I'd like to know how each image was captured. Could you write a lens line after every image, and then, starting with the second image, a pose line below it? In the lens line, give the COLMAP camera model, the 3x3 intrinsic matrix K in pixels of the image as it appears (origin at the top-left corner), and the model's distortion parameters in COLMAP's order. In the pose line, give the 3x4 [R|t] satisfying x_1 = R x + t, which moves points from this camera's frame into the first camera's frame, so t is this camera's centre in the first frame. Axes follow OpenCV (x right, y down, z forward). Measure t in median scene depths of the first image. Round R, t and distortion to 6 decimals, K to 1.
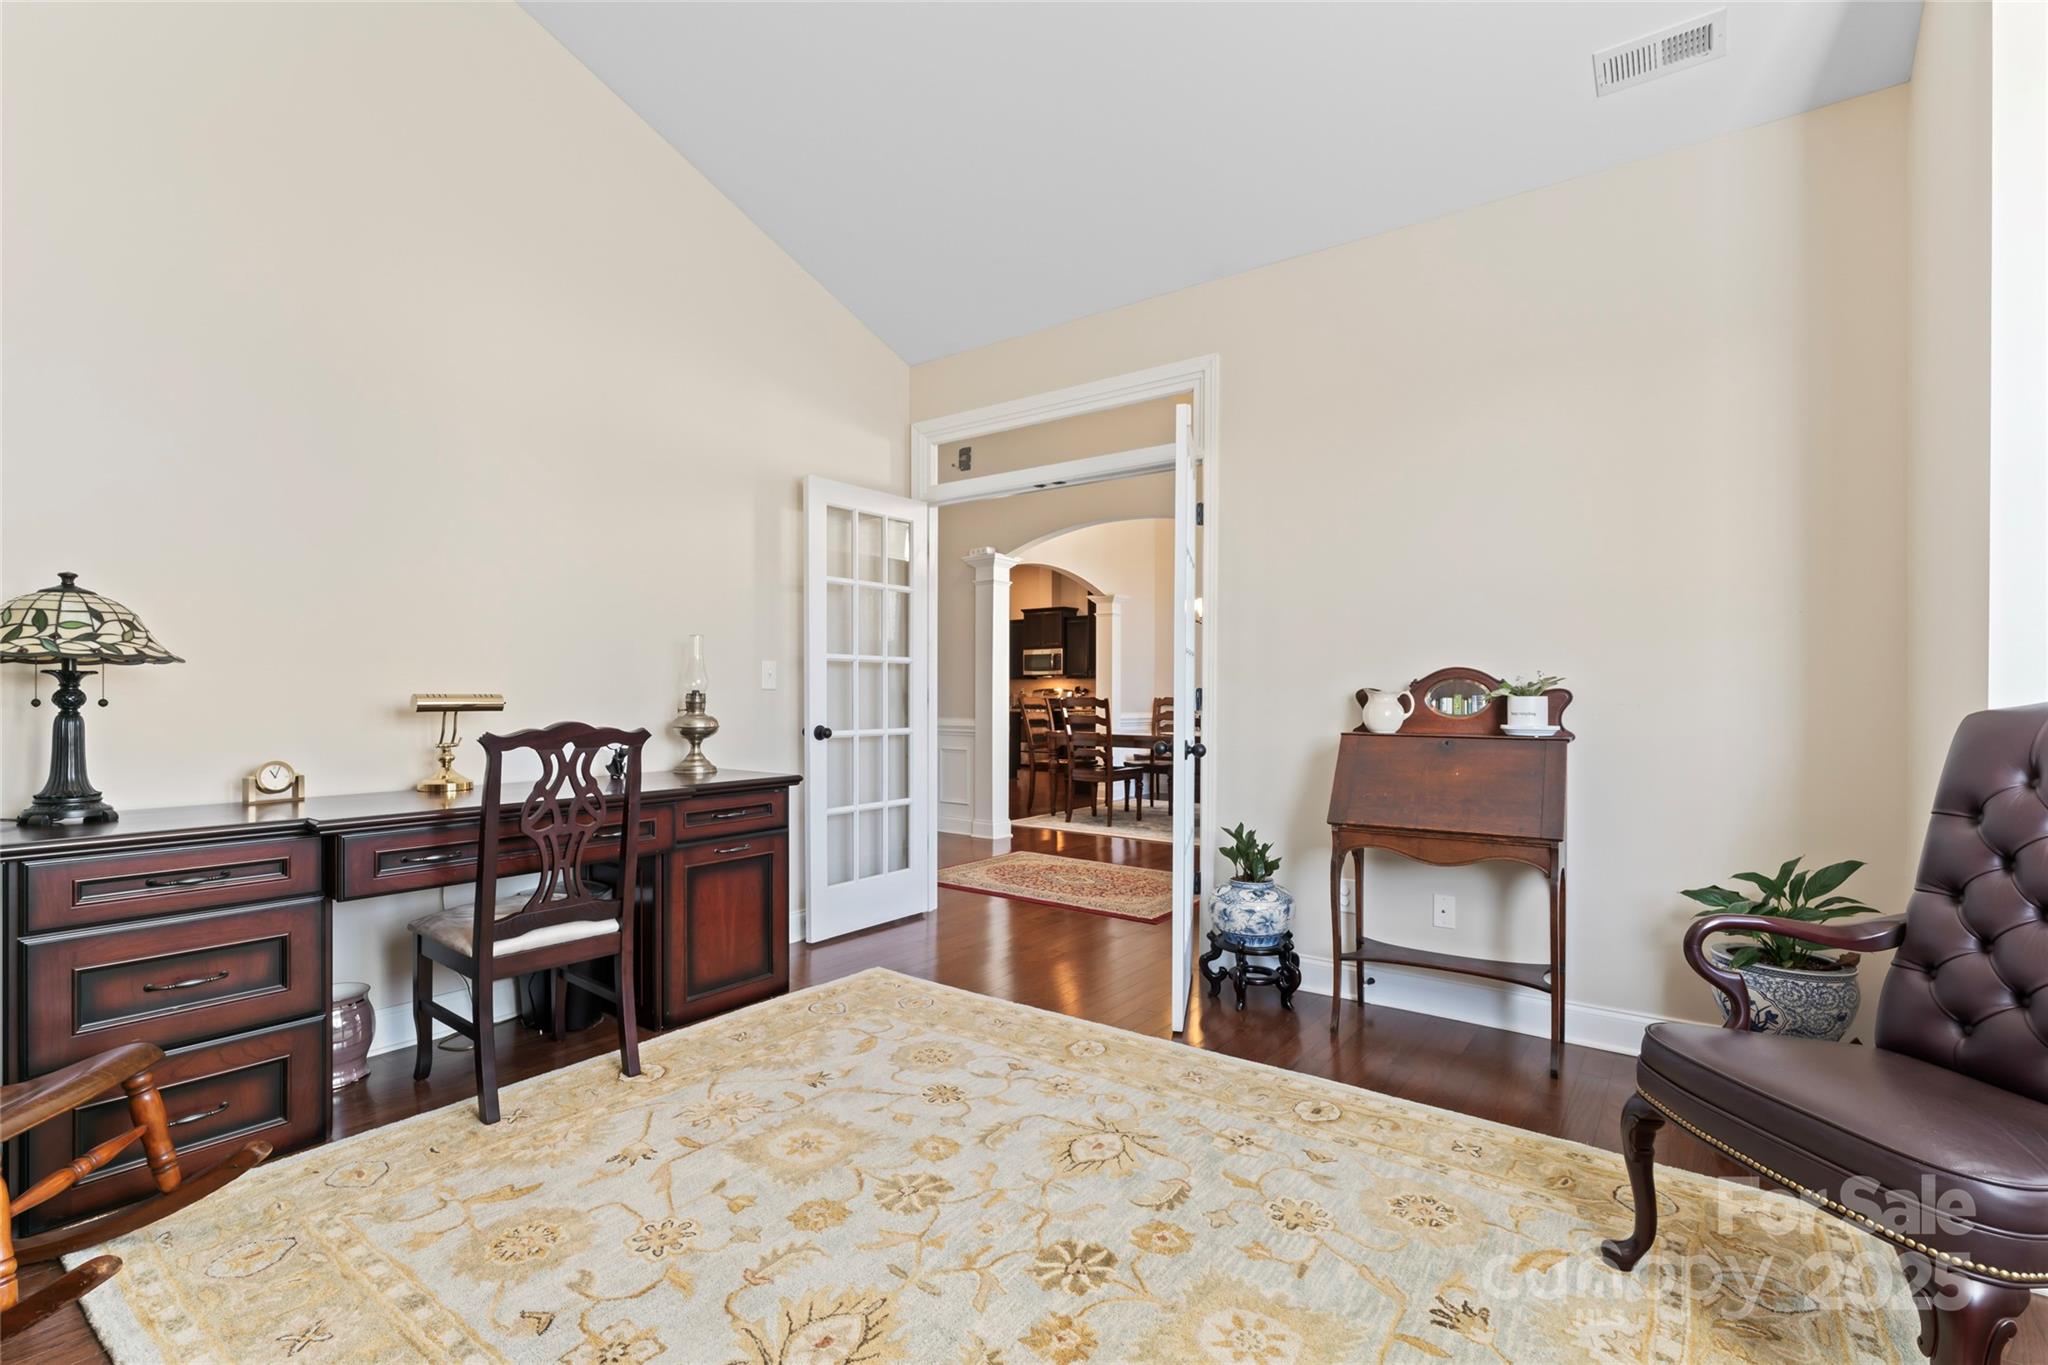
lens RADIAL K [[910.9, 0, 1018.1], [0, 910.9, 689.7], [0, 0, 1]] dist [-0.001738, 0.000129]
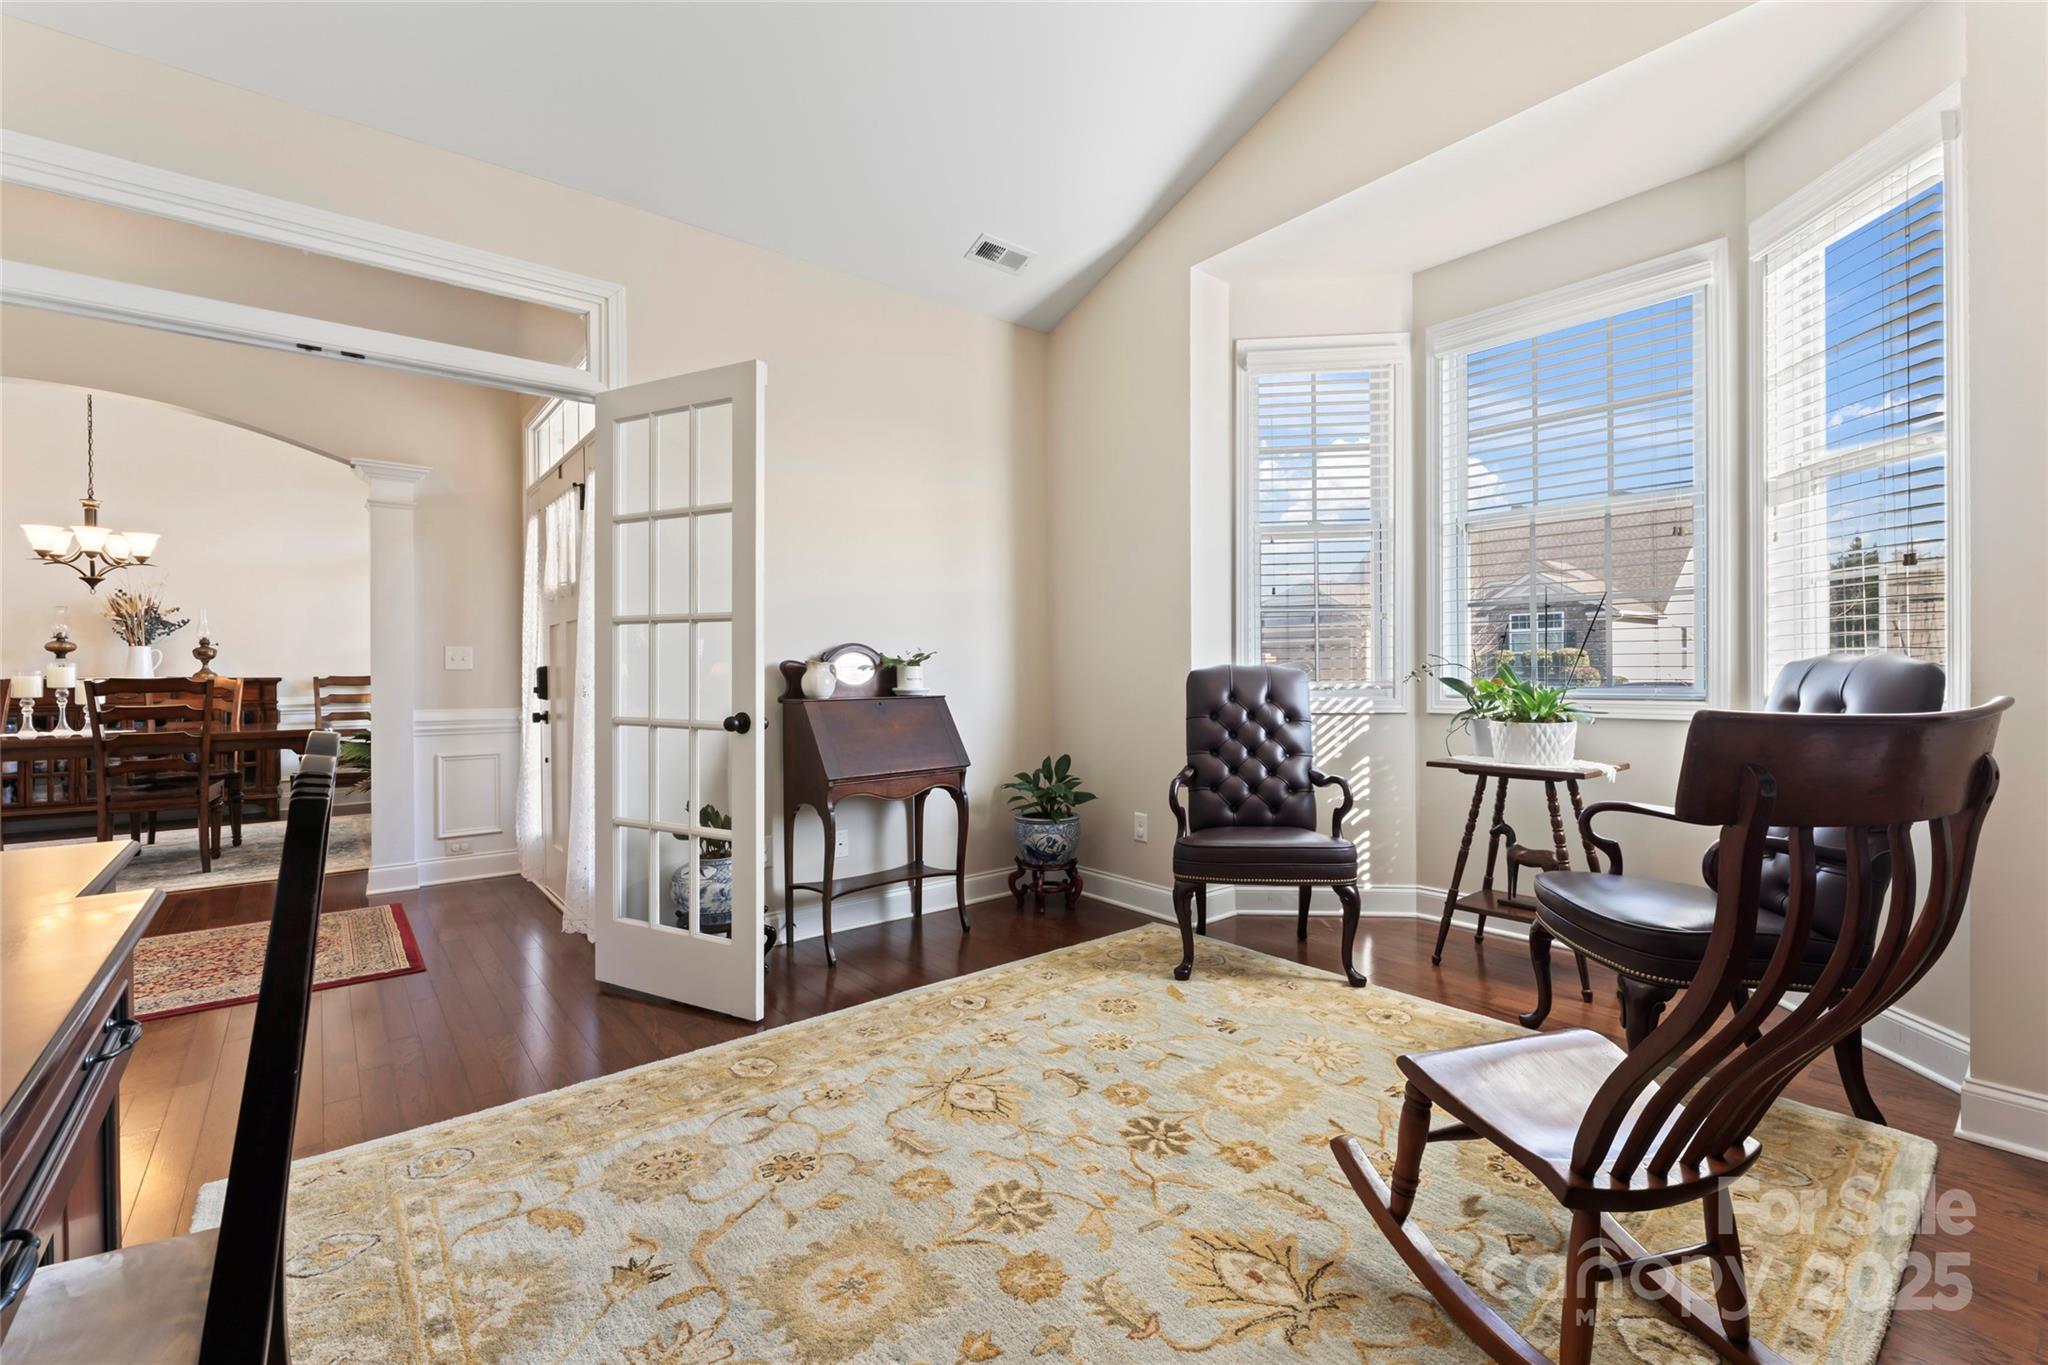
lens RADIAL K [[872.6, 0, 1016.2], [0, 872.6, 654.2], [0, 0, 1]] dist [-0.001808, 0.000037]
pose [[0.257252, 0.011729, 0.966273, -0.797805], [0.004758, 0.999899, -0.013404, 0.011854], [-0.966333, 0.008045, 0.257170, 0.638204]]
